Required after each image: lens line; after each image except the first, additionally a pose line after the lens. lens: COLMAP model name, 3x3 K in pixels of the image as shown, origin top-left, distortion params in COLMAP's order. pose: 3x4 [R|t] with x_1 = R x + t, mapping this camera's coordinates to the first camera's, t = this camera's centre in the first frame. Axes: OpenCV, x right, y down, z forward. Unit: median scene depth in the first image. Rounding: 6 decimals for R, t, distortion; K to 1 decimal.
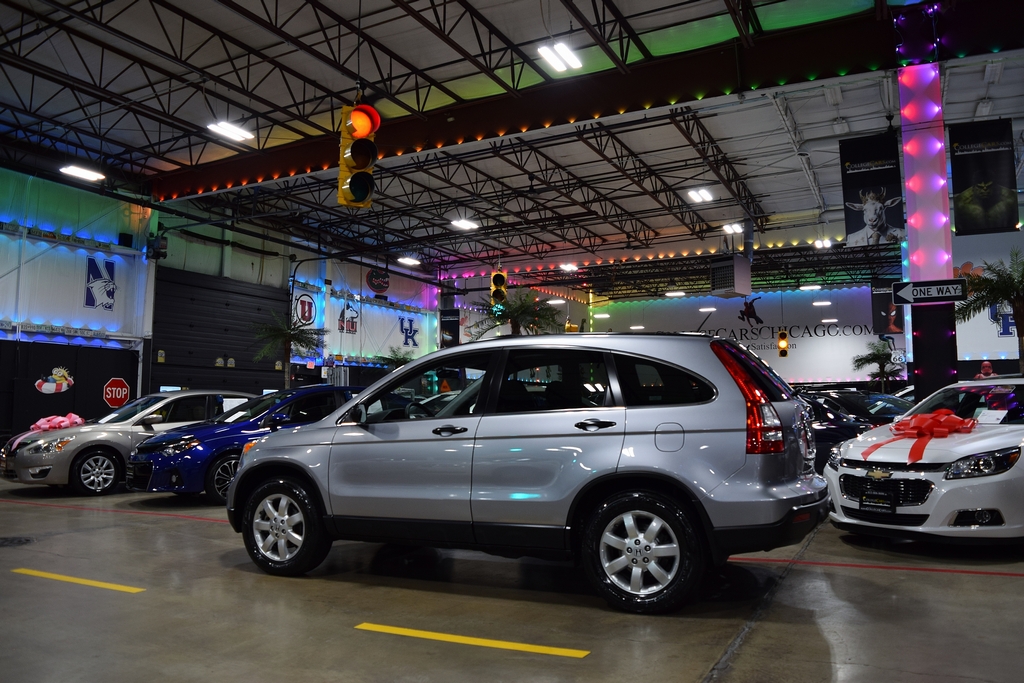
lens RADIAL K [[800.0, 0, 520.5], [0, 800.0, 343.0], [0, 0, 1]] dist [-0.098406, 0.023532]
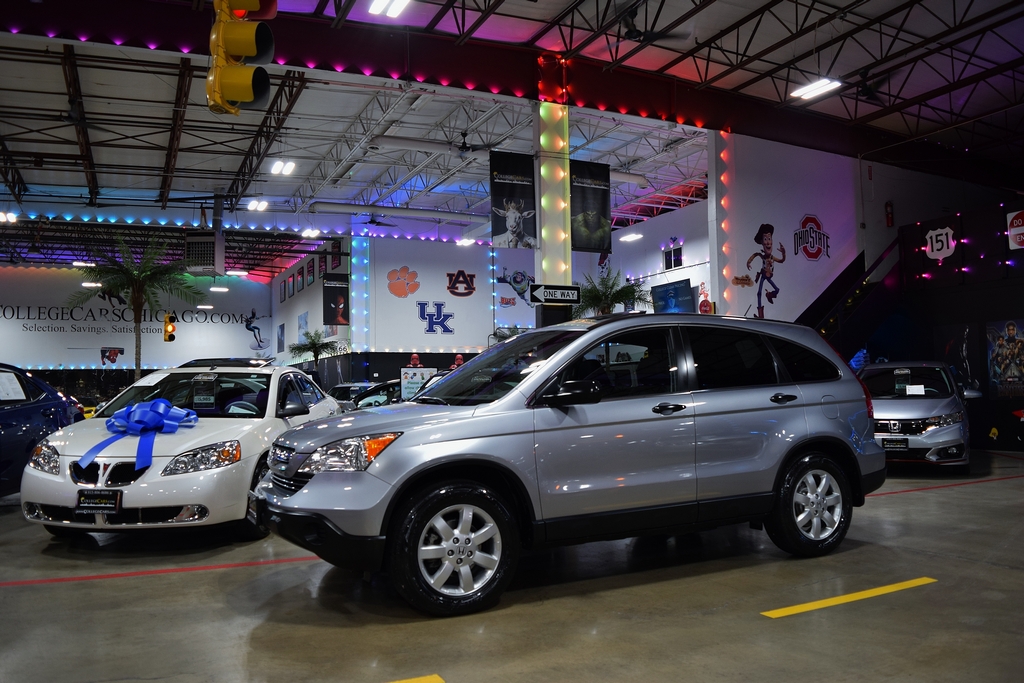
lens RADIAL K [[800.0, 0, 516.8], [0, 800.0, 343.1], [0, 0, 1]] dist [-0.098406, 0.023532]
pose [[0.621862, 0.041048, 0.782050, -0.435836], [-0.052093, 0.998582, -0.010990, 0.023939], [-0.781392, -0.033905, 0.623118, 0.256640]]
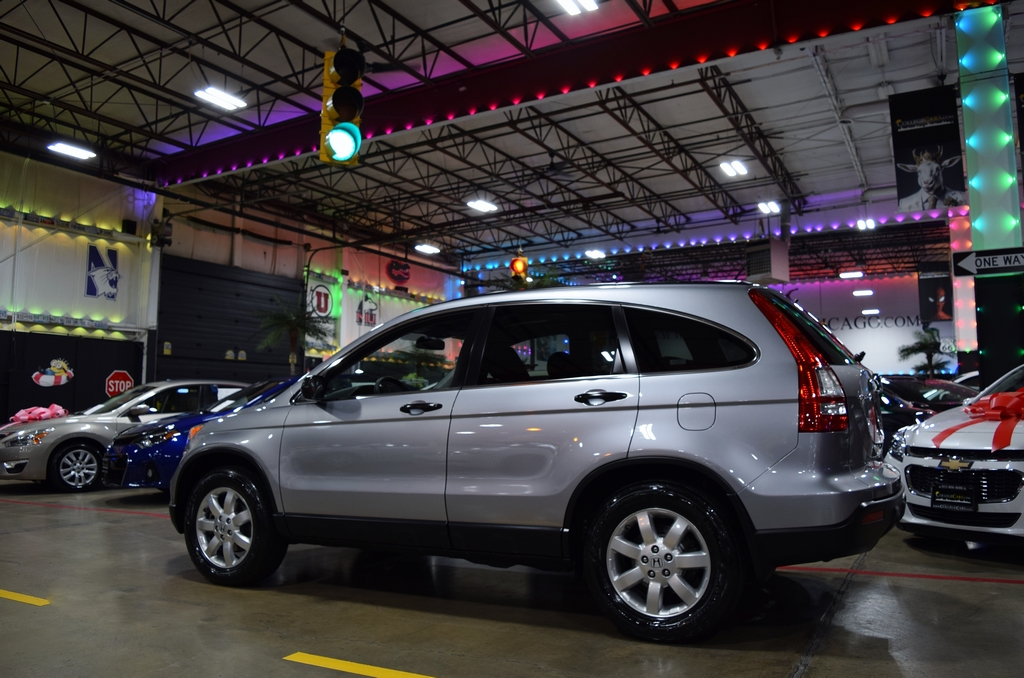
lens RADIAL K [[800.0, 0, 519.4], [0, 800.0, 339.5], [0, 0, 1]] dist [-0.098406, 0.023532]
pose [[0.999058, -0.007058, -0.042809, 0.020802], [0.006881, 0.999967, -0.004277, 0.020976], [0.042837, 0.003978, 0.999074, 0.094412]]
